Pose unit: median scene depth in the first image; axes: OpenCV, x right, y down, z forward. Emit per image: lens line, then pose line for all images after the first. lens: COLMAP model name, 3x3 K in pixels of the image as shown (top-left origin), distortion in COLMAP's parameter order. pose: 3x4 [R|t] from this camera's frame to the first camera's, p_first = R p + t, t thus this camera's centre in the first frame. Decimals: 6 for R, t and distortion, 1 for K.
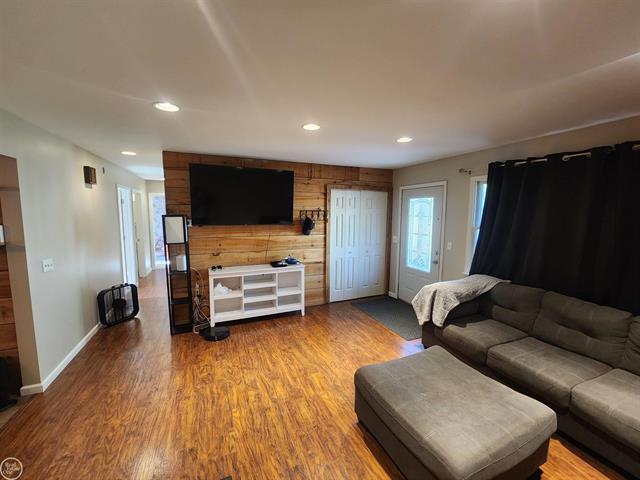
lens RADIAL K [[263.7, 0, 320.6], [0, 263.7, 240.6], [0, 0, 1]] dist [-0.001656, -0.000268]
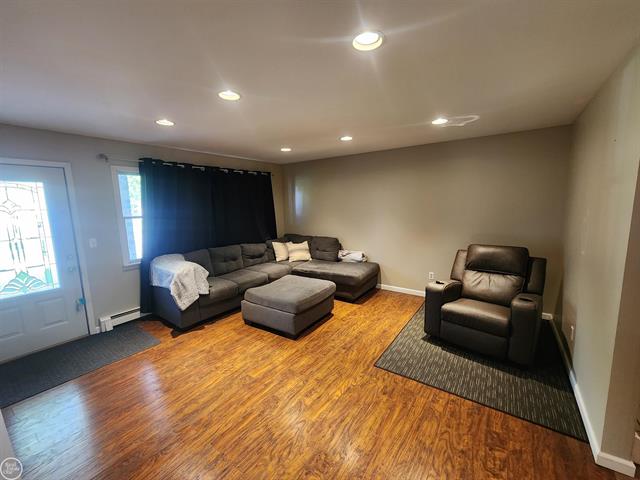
lens RADIAL K [[263.7, 0, 321.6], [0, 263.7, 240.4], [0, 0, 1]] dist [-0.001656, -0.000268]
pose [[-0.522976, -0.114368, 0.844640, -0.999988], [0.112104, 0.973119, 0.201176, -0.123867], [-0.844943, 0.199898, -0.496097, 1.332036]]
